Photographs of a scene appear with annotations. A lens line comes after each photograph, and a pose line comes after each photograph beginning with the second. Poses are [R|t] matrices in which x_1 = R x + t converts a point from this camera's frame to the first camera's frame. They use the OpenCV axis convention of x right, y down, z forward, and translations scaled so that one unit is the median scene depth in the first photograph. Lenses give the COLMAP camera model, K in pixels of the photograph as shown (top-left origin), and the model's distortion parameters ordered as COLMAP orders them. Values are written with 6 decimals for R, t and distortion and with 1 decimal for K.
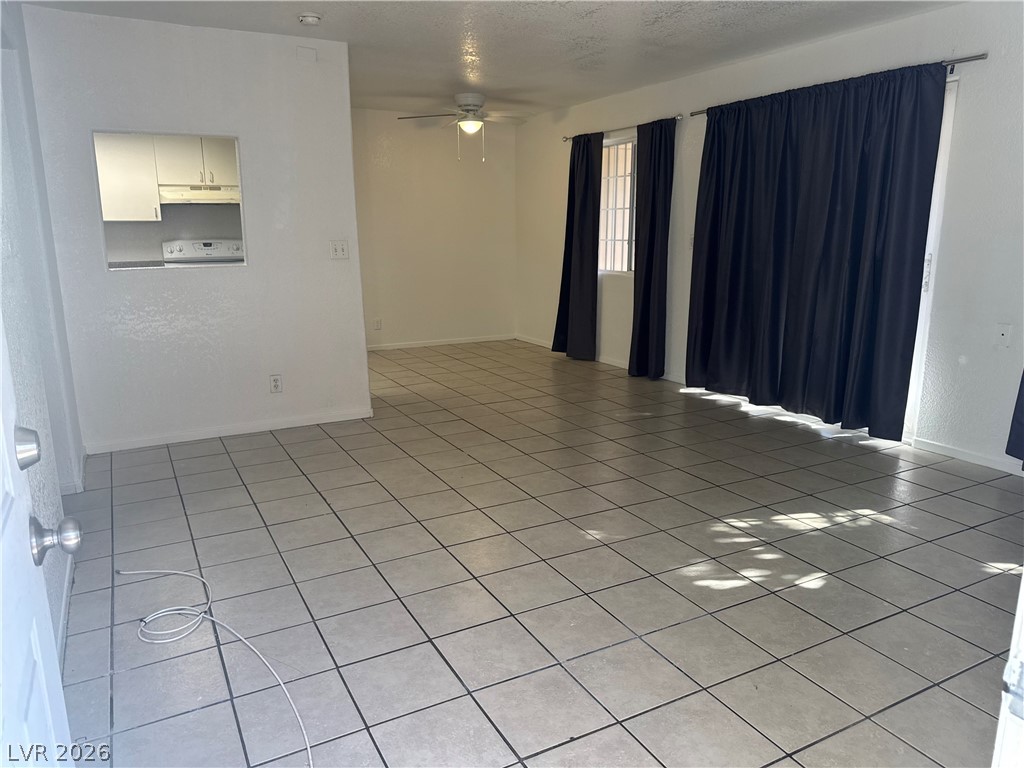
lens RADIAL K [[724.7, 0, 512.0], [0, 724.7, 384.0], [0, 0, 1]] dist [0.144936, -0.240392]
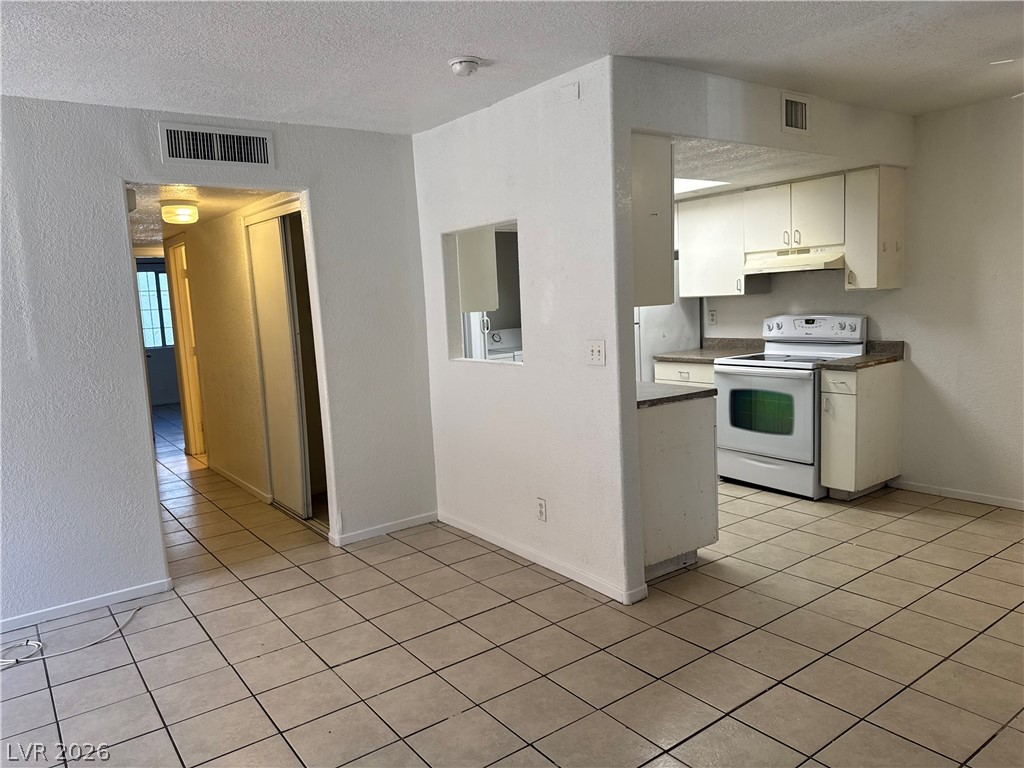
lens RADIAL K [[724.7, 0, 512.0], [0, 724.7, 384.0], [0, 0, 1]] dist [0.144936, -0.240392]
pose [[0.138925, 0.121181, -0.982861, 0.331497], [-0.165402, 0.981383, 0.097620, -0.155405], [0.976392, 0.149005, 0.156382, 0.611404]]
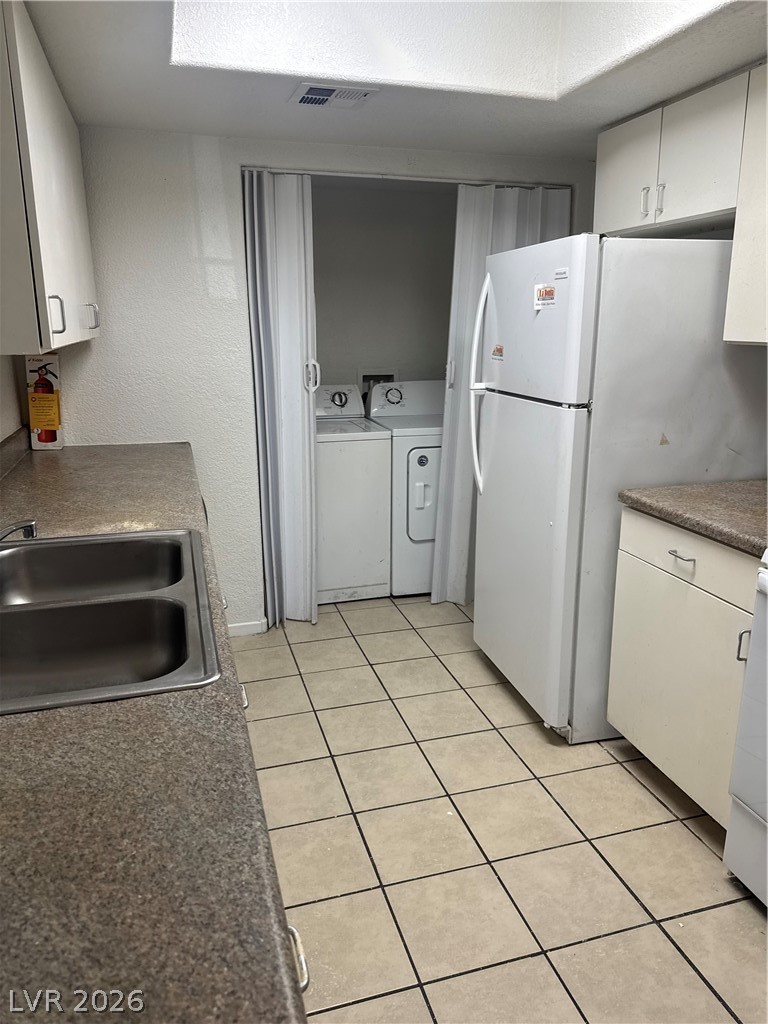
lens RADIAL K [[724.7, 0, 373.9], [0, 724.7, 513.8], [0, 0, 1]] dist [0.144936, -0.240392]
pose [[-0.211861, 0.253251, -0.943917, -0.168713], [-0.208725, 0.931831, 0.296857, -0.200689], [0.954751, 0.259912, -0.144559, 0.857246]]
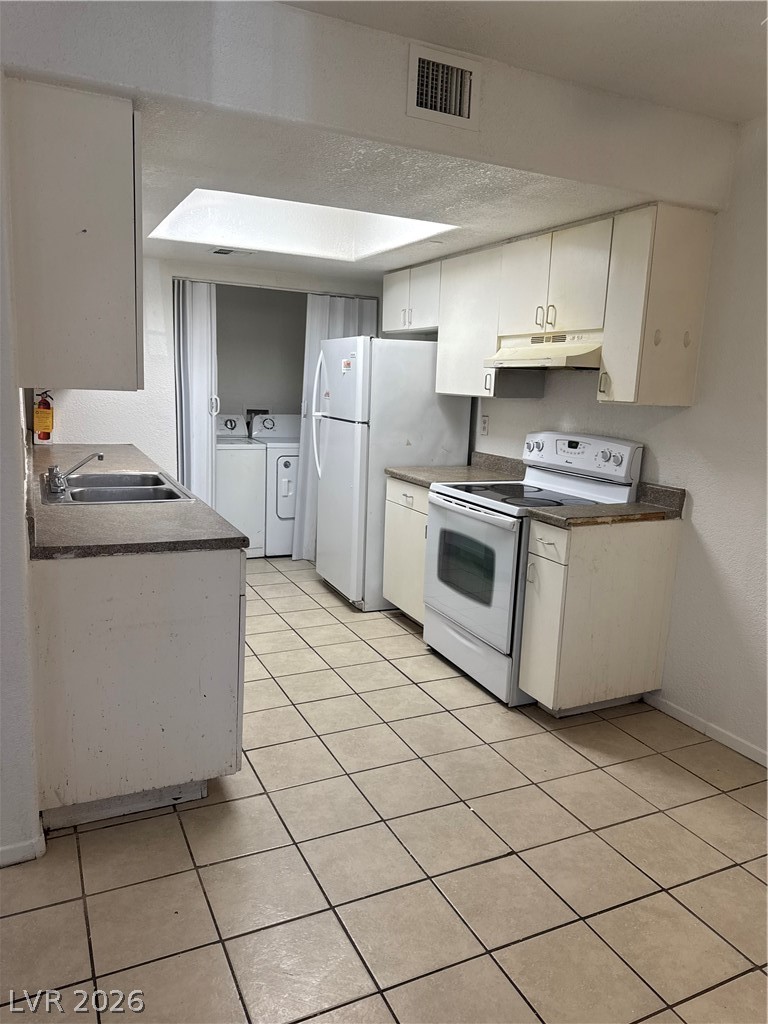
lens RADIAL K [[724.7, 0, 373.9], [0, 724.7, 513.8], [0, 0, 1]] dist [0.144936, -0.240392]
pose [[-0.055164, 0.186626, -0.980881, 0.130713], [-0.253483, 0.947575, 0.194545, -0.217932], [0.965766, 0.259369, -0.004966, 0.920293]]
